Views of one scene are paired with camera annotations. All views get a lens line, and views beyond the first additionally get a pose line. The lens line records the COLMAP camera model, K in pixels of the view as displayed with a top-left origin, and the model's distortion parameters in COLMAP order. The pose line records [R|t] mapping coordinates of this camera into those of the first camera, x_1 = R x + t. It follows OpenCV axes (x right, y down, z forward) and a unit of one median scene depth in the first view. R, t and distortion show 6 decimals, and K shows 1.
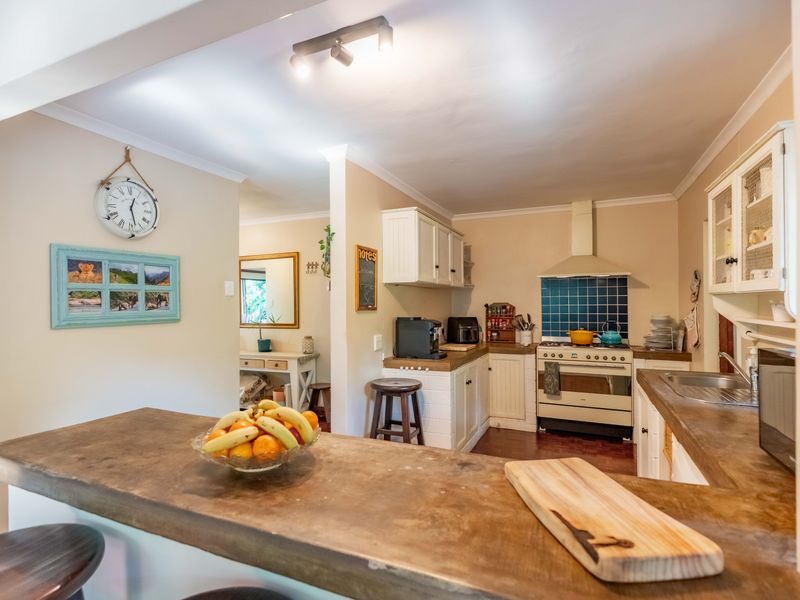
lens RADIAL K [[417.4, 0, 395.1], [0, 417.4, 301.8], [0, 0, 1]] dist [0.006694, 0.002175]
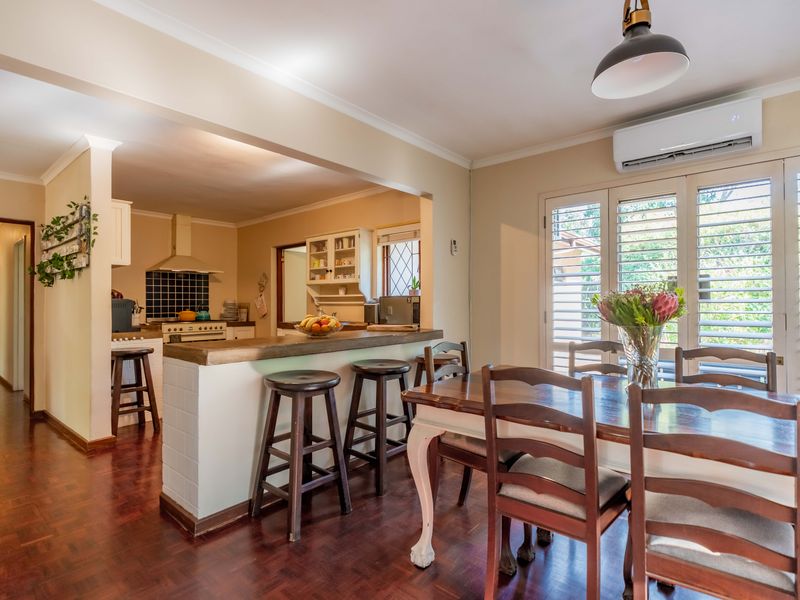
lens RADIAL K [[417.4, 0, 399.0], [0, 417.4, 301.6], [0, 0, 1]] dist [0.006694, 0.002175]
pose [[0.288949, 0.010305, 0.957289, -0.588670], [-0.004370, 0.999946, -0.009446, 0.043207], [-0.957334, -0.001454, 0.288979, -0.045502]]
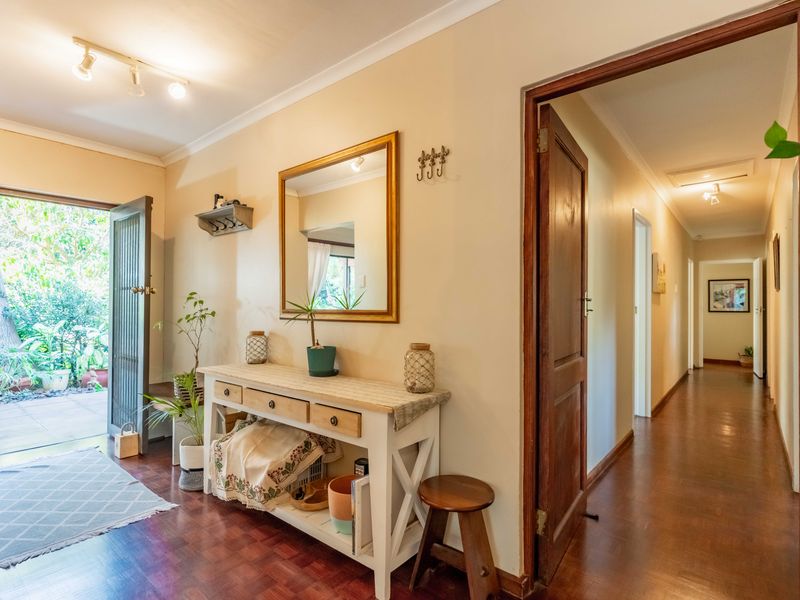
lens RADIAL K [[417.4, 0, 396.2], [0, 417.4, 300.5], [0, 0, 1]] dist [0.006694, 0.002175]
pose [[0.962272, 0.009328, -0.271929, -0.129813], [-0.008761, 0.999956, 0.003298, 0.043140], [0.271948, -0.000791, 0.962312, 0.645468]]
